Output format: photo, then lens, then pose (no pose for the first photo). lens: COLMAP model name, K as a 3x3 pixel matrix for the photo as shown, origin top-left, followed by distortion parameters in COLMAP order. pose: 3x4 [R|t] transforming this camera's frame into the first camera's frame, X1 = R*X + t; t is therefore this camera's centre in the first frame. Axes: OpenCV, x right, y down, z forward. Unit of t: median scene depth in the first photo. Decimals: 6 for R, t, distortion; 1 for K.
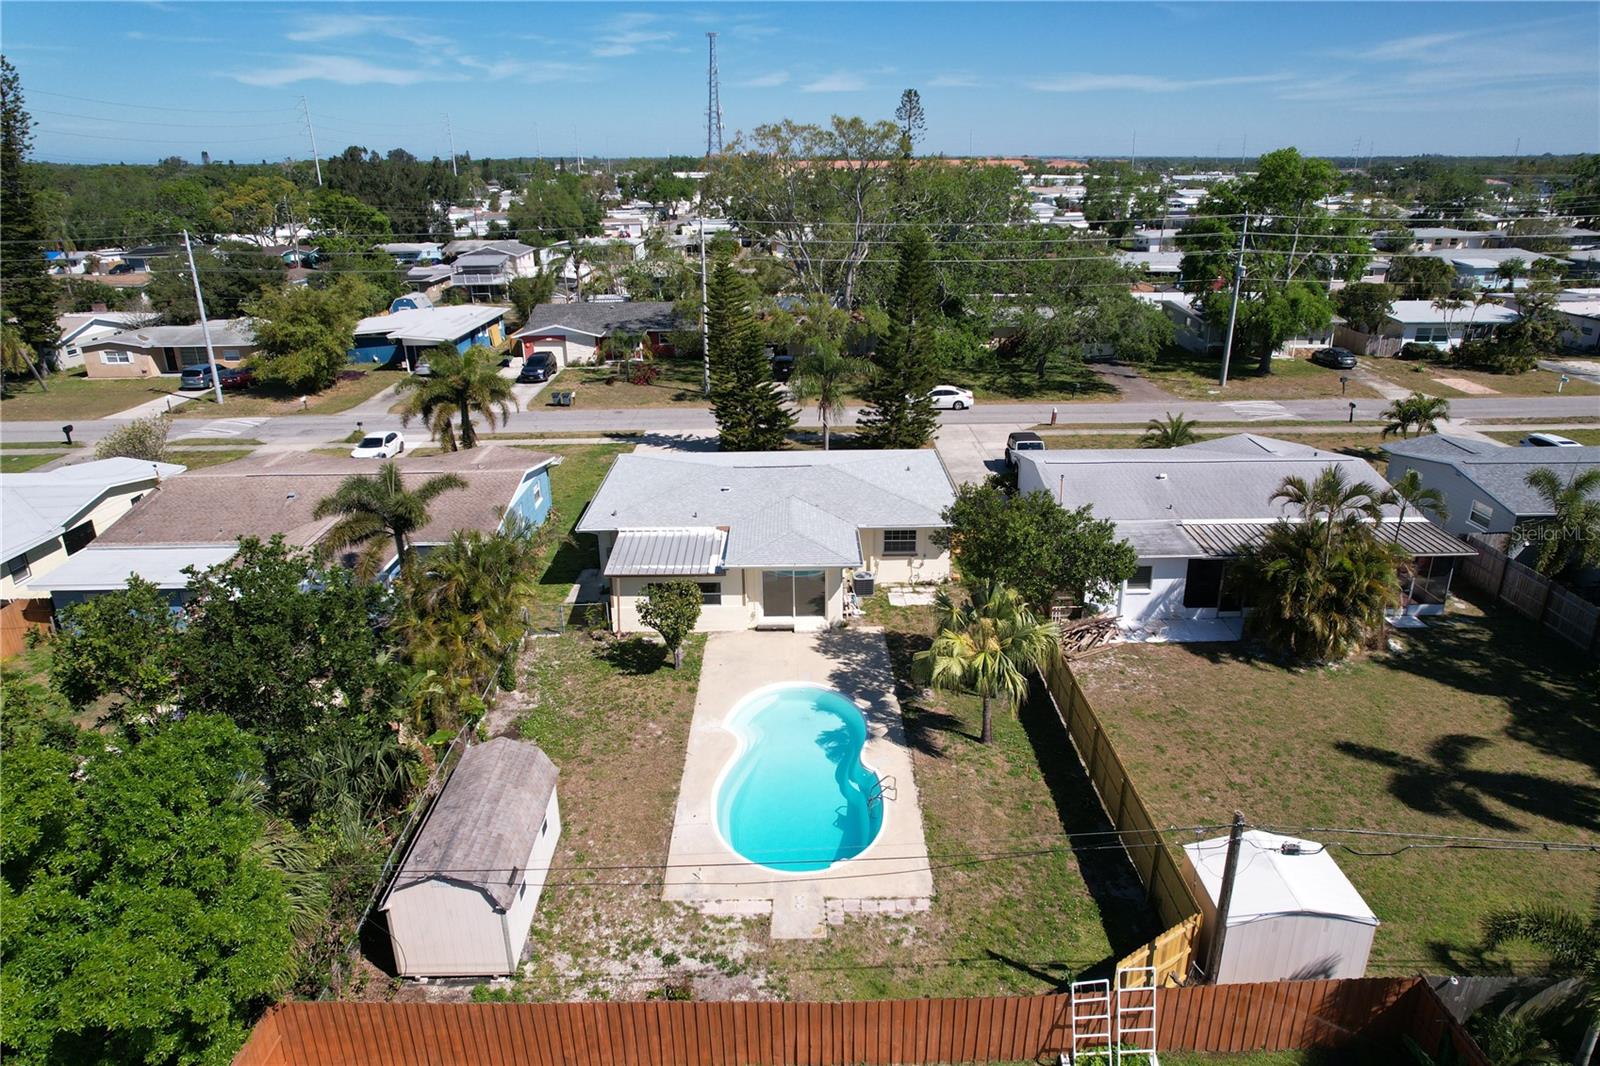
lens RADIAL K [[1023.4, 0, 808.9], [0, 1023.4, 532.5], [0, 0, 1]] dist [-0.068581, 0.058353]
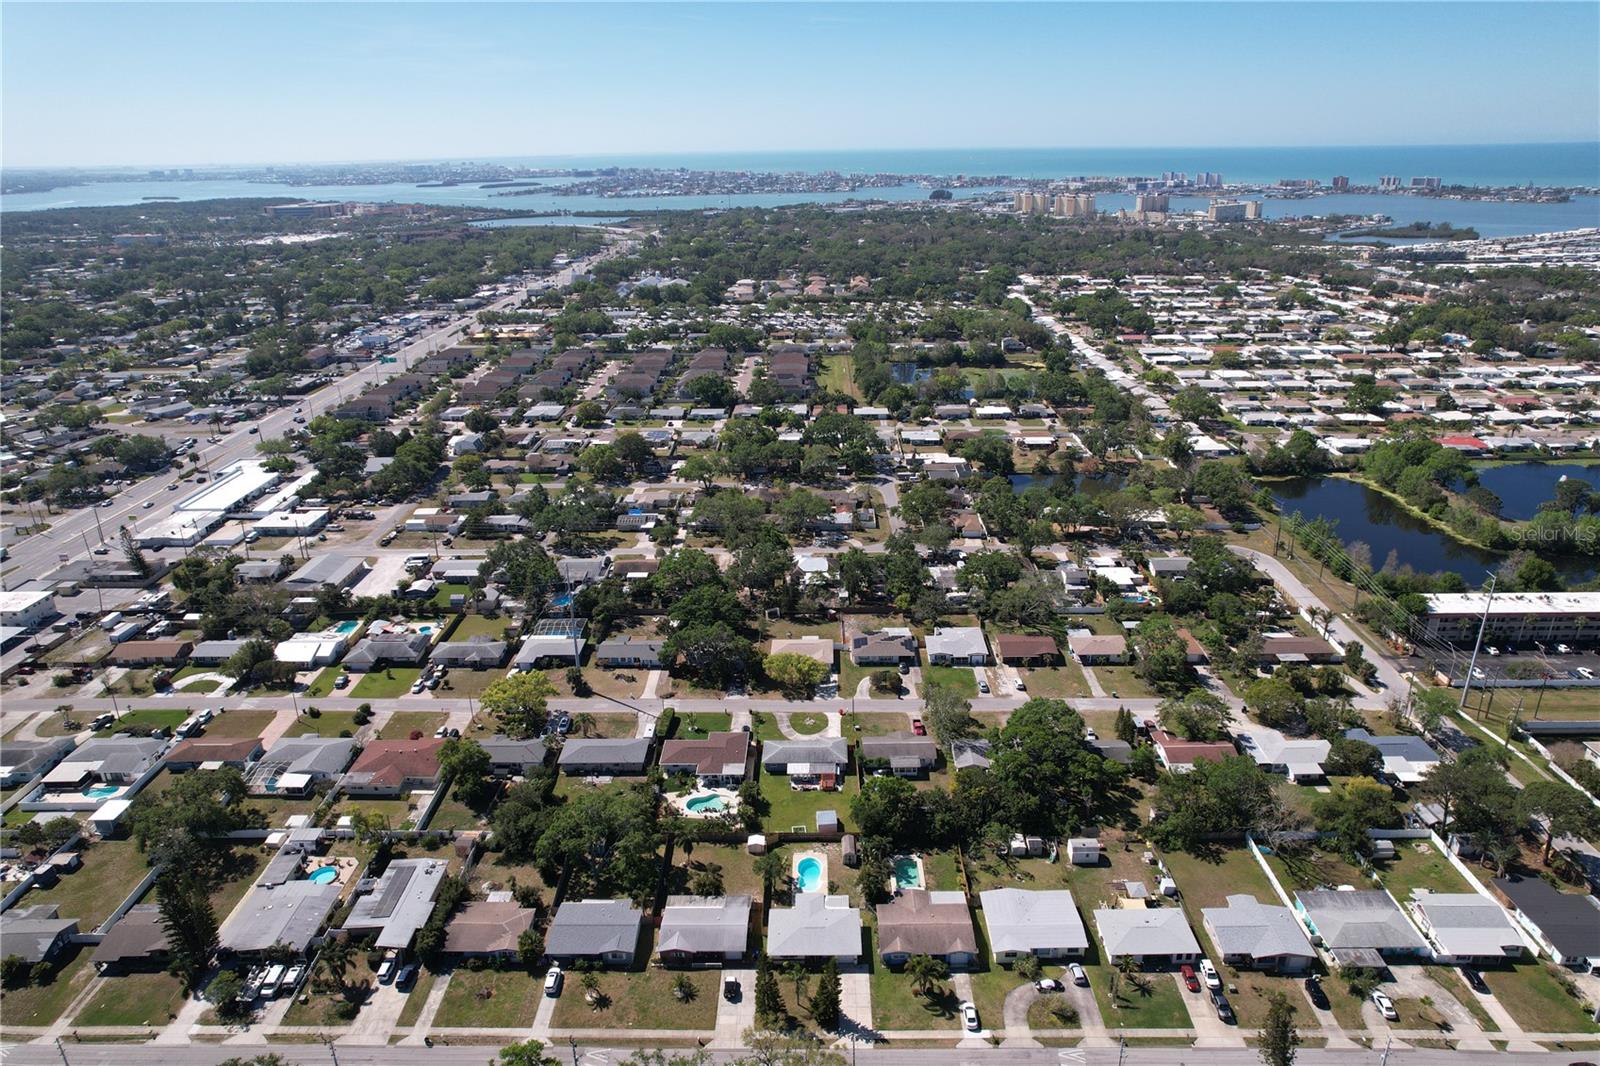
lens RADIAL K [[1023.4, 0, 809.6], [0, 1023.4, 530.3], [0, 0, 1]] dist [-0.068581, 0.058353]
pose [[-0.999363, 0.022522, 0.027679, -0.230975], [0.035207, 0.748764, 0.661901, -5.514948], [-0.005818, 0.662454, -0.749080, 4.262276]]
